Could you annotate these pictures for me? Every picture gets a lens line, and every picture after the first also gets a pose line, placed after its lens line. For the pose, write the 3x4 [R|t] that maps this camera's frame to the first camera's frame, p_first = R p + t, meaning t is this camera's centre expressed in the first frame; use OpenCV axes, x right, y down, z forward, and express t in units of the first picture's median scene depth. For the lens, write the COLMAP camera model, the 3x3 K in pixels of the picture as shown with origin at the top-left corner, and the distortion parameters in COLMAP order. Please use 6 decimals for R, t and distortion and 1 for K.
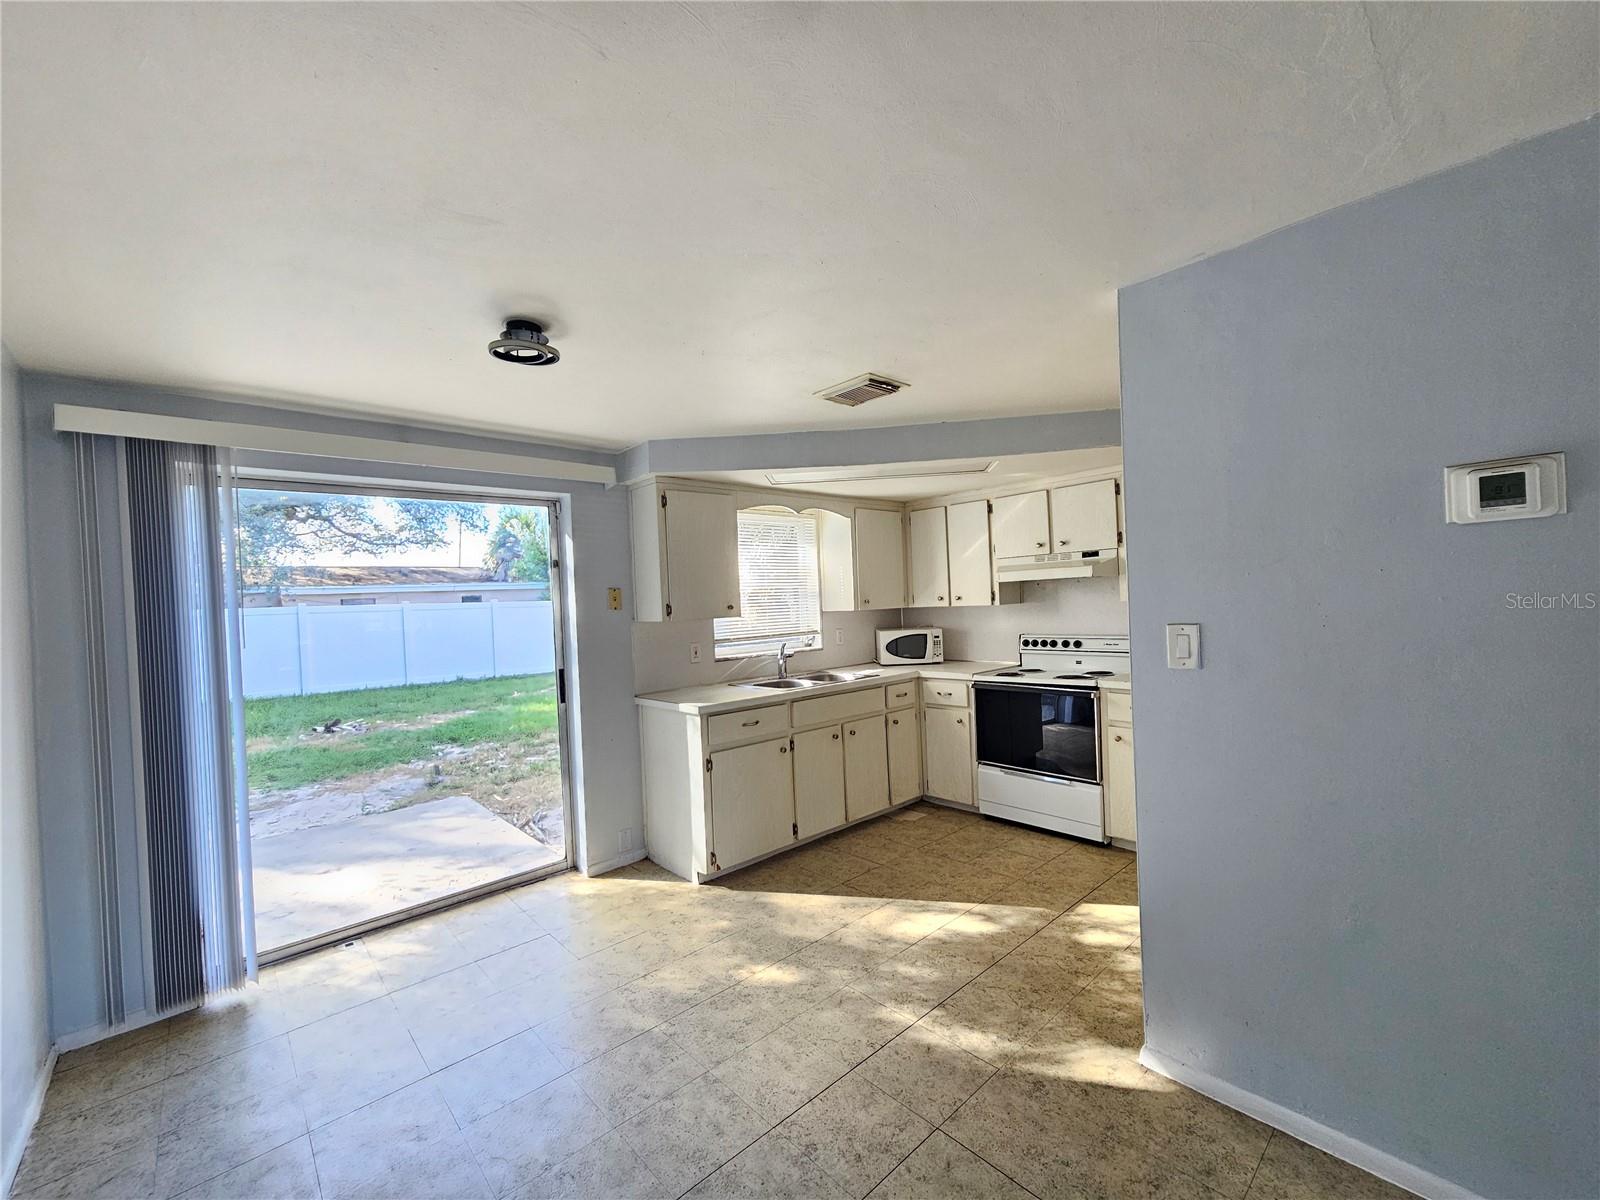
lens RADIAL K [[655.6, 0, 795.1], [0, 655.6, 608.1], [0, 0, 1]] dist [-0.000527, 0.000153]
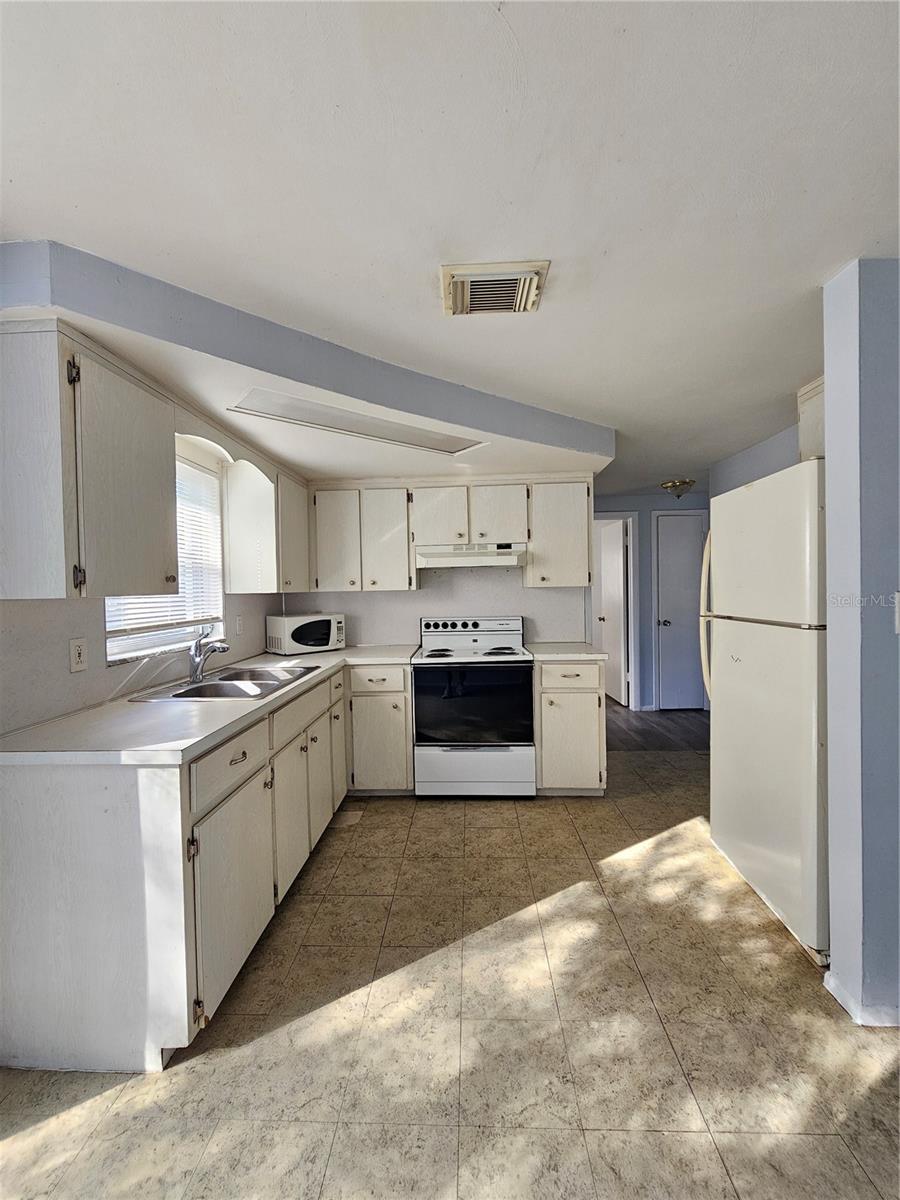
lens RADIAL K [[494.1, 0, 445.6], [0, 494.1, 595.6], [0, 0, 1]] dist [-0.001681, 0.000385]
pose [[0.707903, 0.016365, 0.706120, -0.226741], [-0.002285, 0.999779, -0.020880, 0.022002], [-0.706306, 0.013168, 0.707784, 0.429521]]
